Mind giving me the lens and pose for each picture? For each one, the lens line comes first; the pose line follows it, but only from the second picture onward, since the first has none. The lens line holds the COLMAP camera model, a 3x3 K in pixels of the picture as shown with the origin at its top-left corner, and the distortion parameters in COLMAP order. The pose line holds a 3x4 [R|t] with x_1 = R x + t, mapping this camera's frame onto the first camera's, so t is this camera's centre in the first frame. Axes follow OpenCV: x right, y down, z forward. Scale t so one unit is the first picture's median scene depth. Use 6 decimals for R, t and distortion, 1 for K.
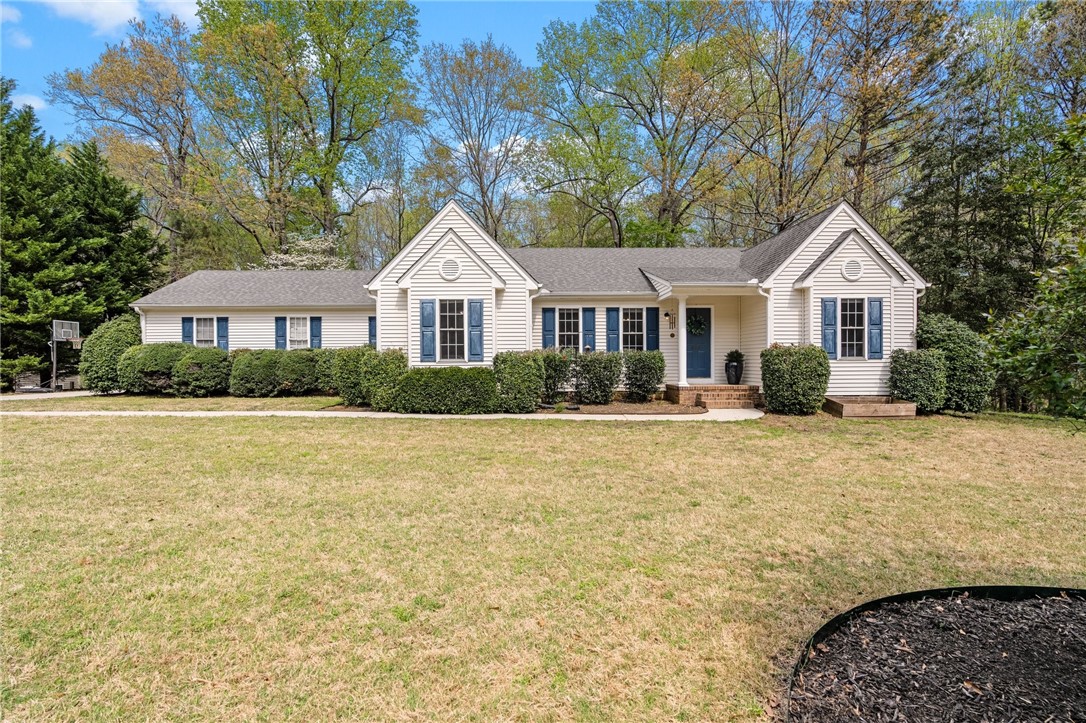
lens RADIAL K [[504.4, 0, 543.0], [0, 504.4, 361.5], [0, 0, 1]] dist [-0.003618, -0.000099]
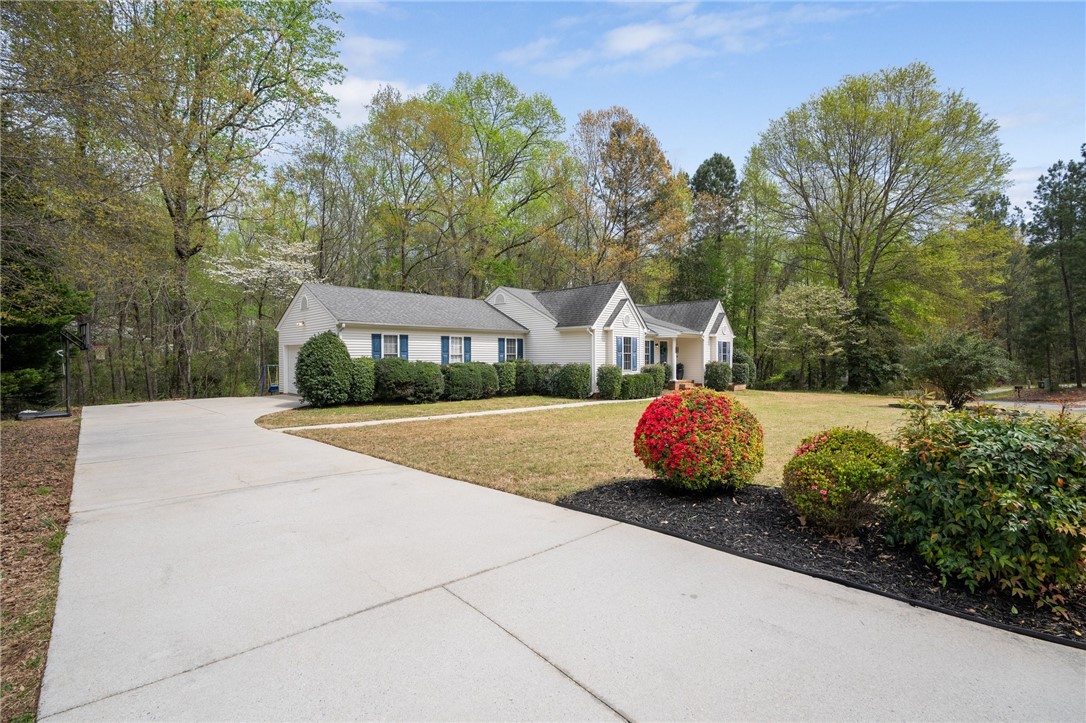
lens RADIAL K [[494.6, 0, 543.0], [0, 494.6, 361.5], [0, 0, 1]] dist [-0.035319, 0.000189]
pose [[0.684612, 0.012669, 0.728798, -0.990910], [0.014283, 0.999424, -0.030790, 0.009683], [-0.728768, 0.031489, 0.684036, 0.025864]]
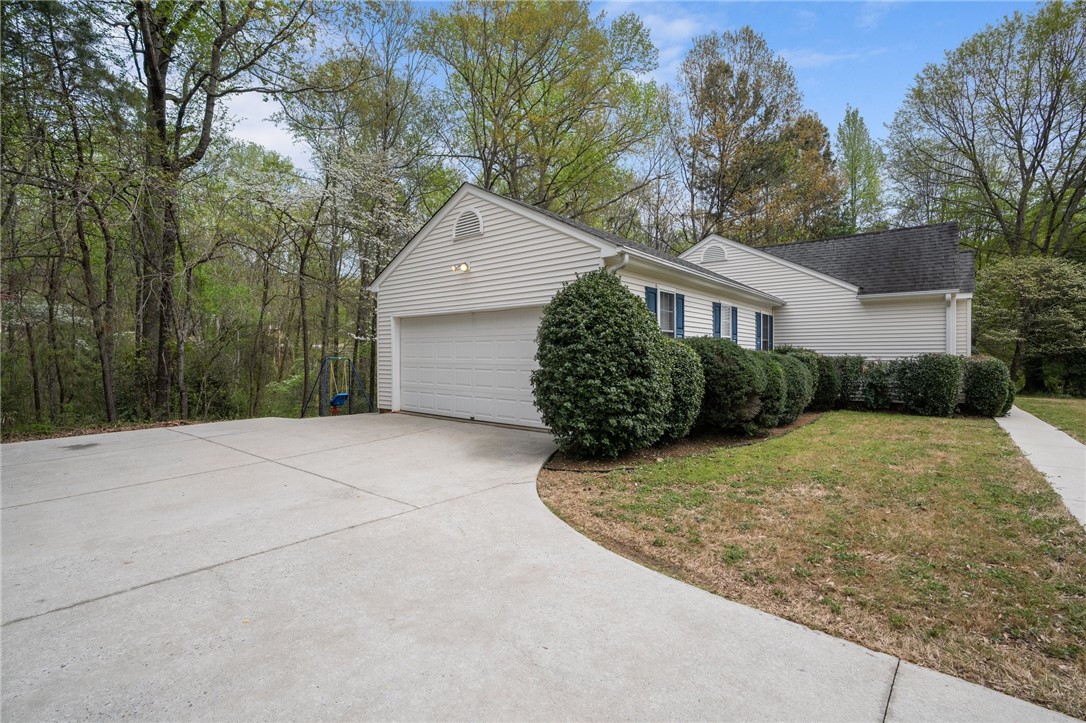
lens RADIAL K [[494.6, 0, 543.0], [0, 494.6, 361.5], [0, 0, 1]] dist [-0.035319, 0.000189]
pose [[0.620045, 0.013530, 0.784449, -0.933035], [0.014187, 0.999494, -0.028452, 0.001374], [-0.784438, 0.028770, 0.619540, 0.641536]]
